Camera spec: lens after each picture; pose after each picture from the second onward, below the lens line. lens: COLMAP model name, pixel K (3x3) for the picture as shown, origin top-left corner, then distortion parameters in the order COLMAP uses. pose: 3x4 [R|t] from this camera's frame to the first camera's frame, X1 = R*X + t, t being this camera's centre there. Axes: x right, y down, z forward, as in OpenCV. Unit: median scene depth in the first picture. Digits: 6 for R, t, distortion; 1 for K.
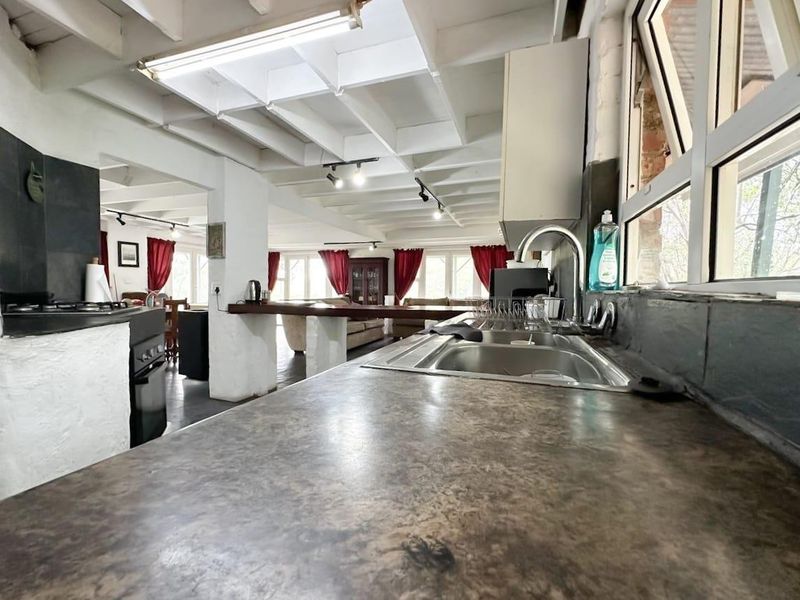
lens RADIAL K [[346.6, 0, 401.2], [0, 346.6, 300.9], [0, 0, 1]] dist [0.000104, 0.000019]
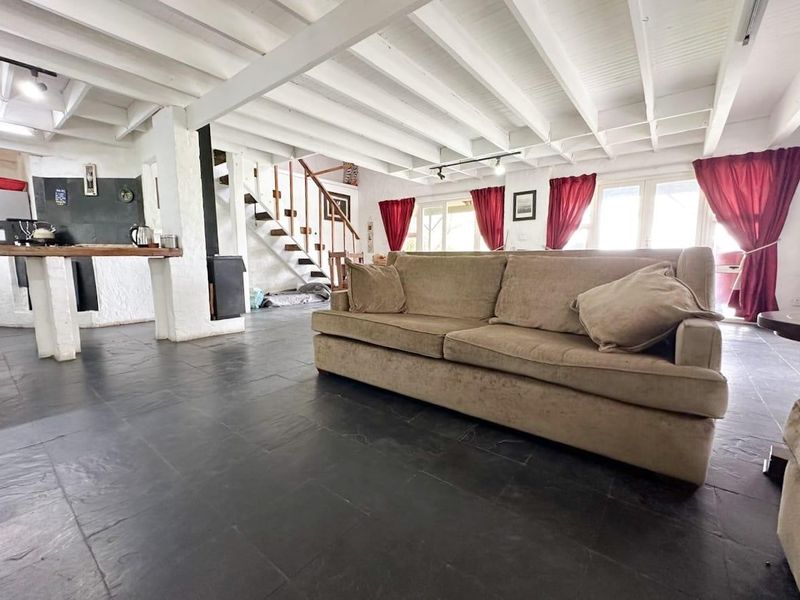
lens RADIAL K [[346.6, 0, 400.5], [0, 346.6, 300.3], [0, 0, 1]] dist [0.000104, 0.000019]
pose [[-0.336406, 0.108048, -0.935498, 0.157106], [-0.038124, 0.991019, 0.128169, 0.000294], [0.940945, 0.078782, -0.329265, 1.026580]]
